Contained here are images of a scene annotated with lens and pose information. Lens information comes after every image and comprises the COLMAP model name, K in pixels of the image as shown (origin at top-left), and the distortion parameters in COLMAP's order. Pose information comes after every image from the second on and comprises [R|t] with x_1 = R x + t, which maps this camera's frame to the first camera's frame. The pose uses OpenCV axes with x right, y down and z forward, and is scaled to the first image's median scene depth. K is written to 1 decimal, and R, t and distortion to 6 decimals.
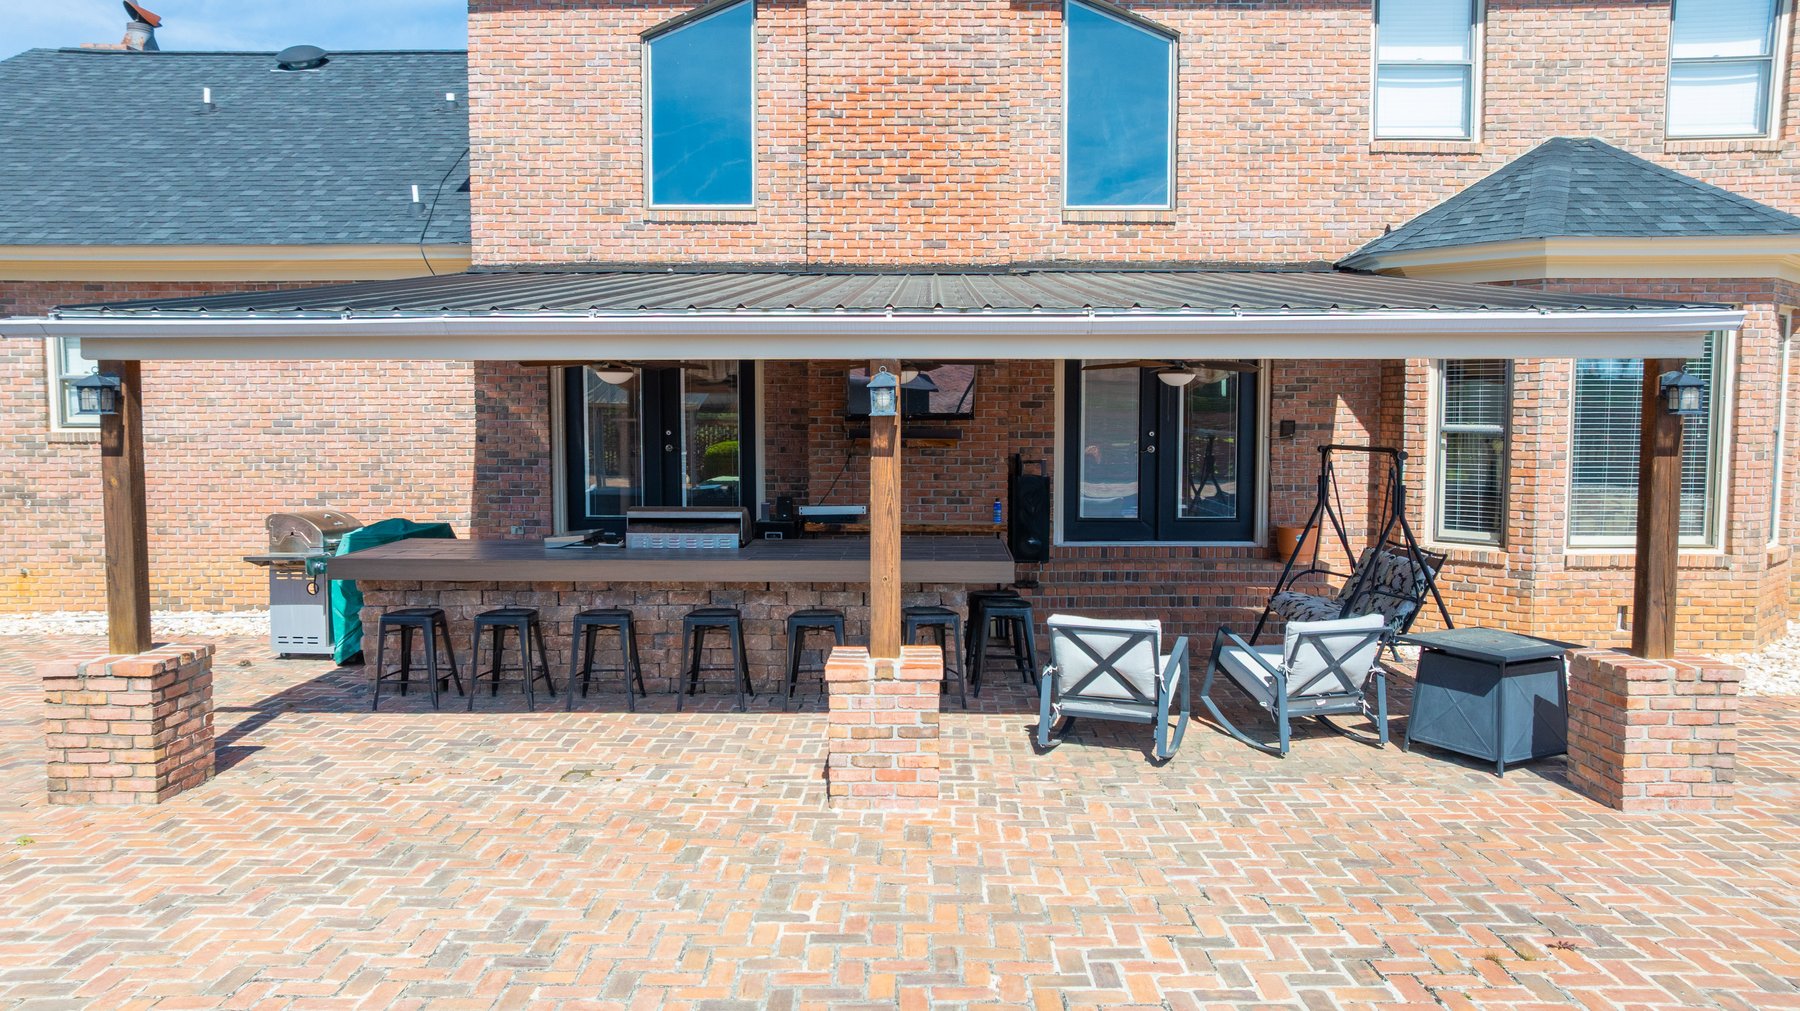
lens RADIAL K [[1262.2, 0, 904.8], [0, 1262.2, 516.9], [0, 0, 1]] dist [-0.038376, 0.043170]
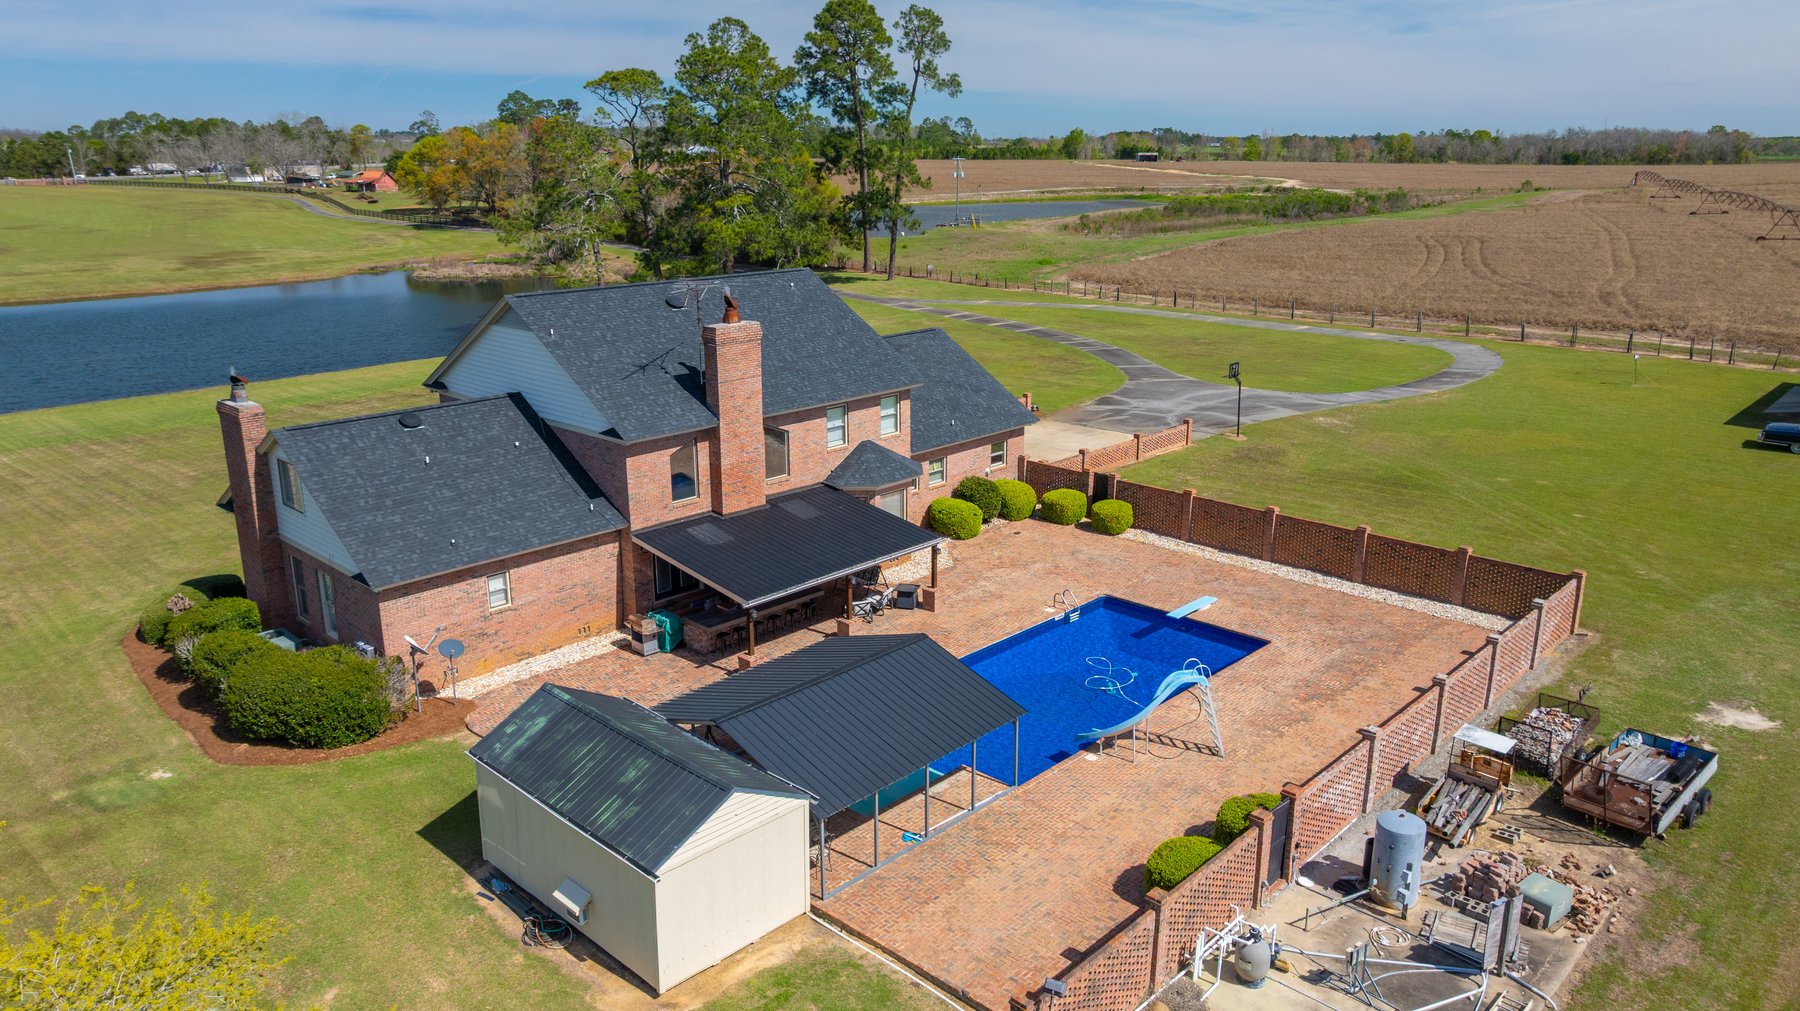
lens RADIAL K [[1262.2, 0, 904.8], [0, 1262.2, 516.9], [0, 0, 1]] dist [-0.038376, 0.043170]
pose [[0.678590, -0.211319, 0.703463, -2.247304], [0.066501, 0.971463, 0.227676, -0.972873], [-0.731501, -0.107718, 0.673278, -1.810005]]
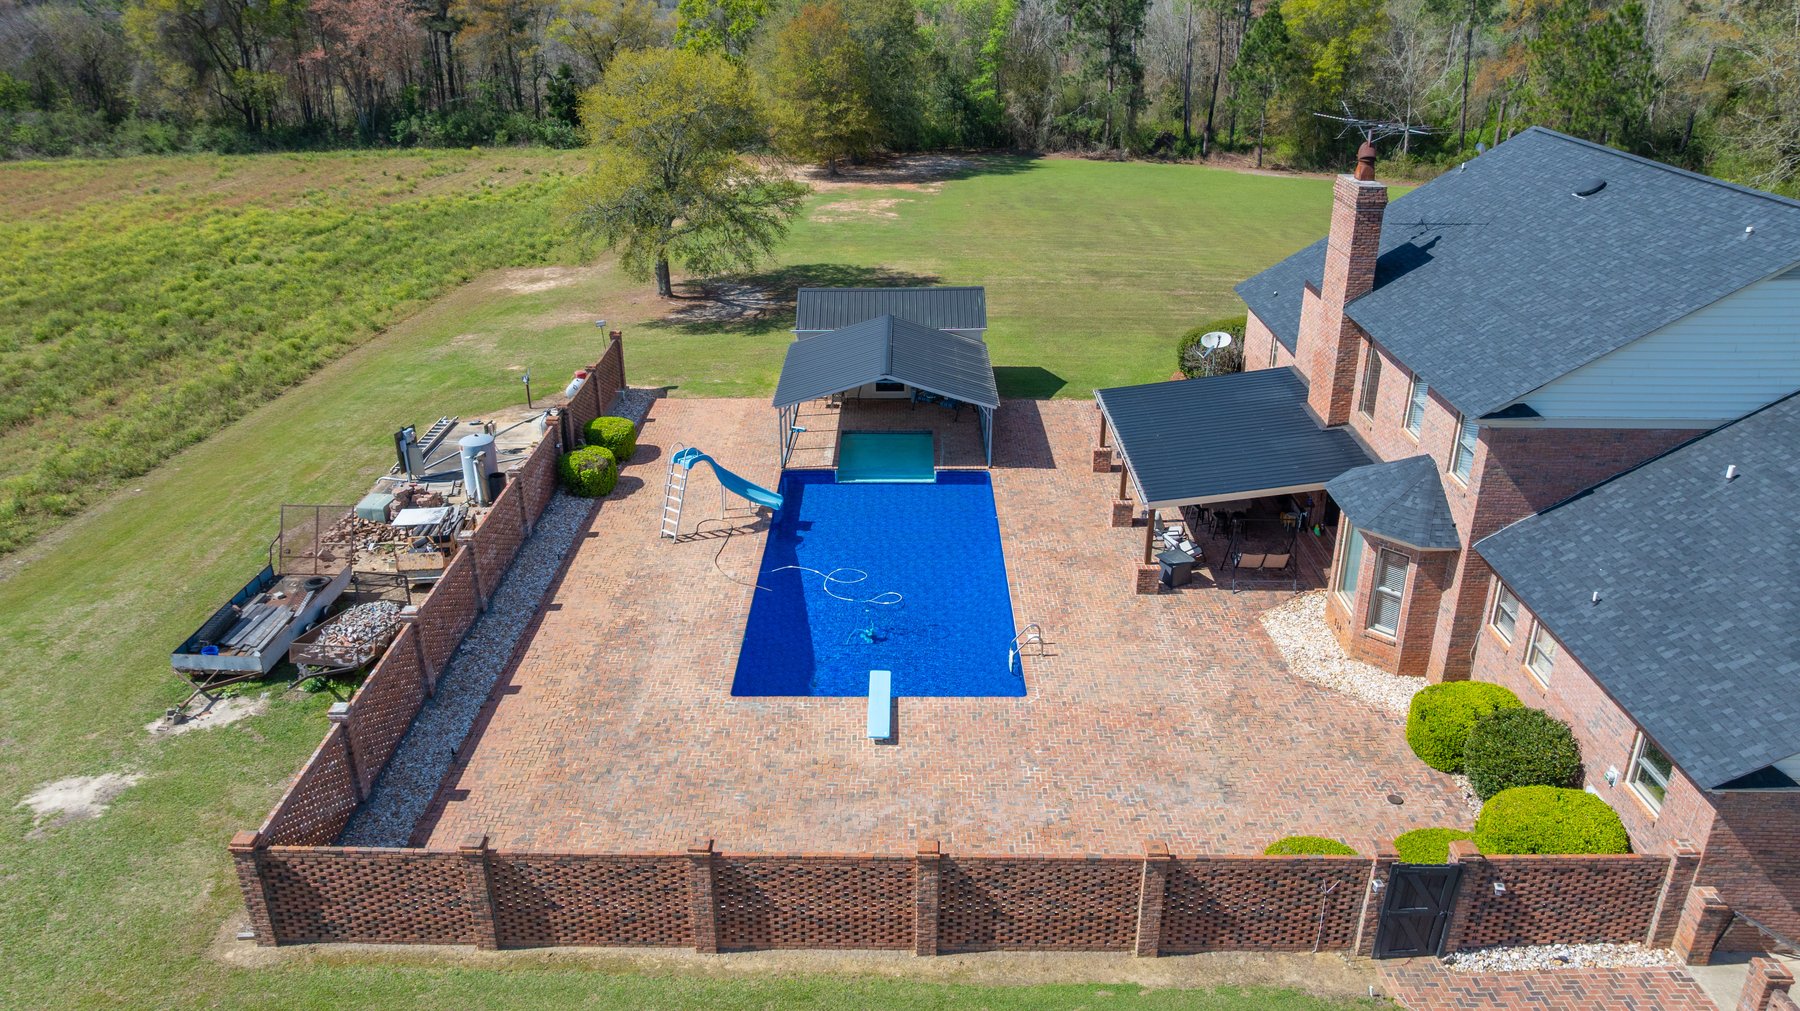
lens RADIAL K [[1262.2, 0, 904.8], [0, 1262.2, 516.9], [0, 0, 1]] dist [-0.038376, 0.043170]
pose [[0.011741, 0.413303, -0.910518, 2.744584], [-0.090754, 0.907263, 0.410655, -1.089505], [0.995804, 0.077812, 0.048161, -0.096000]]
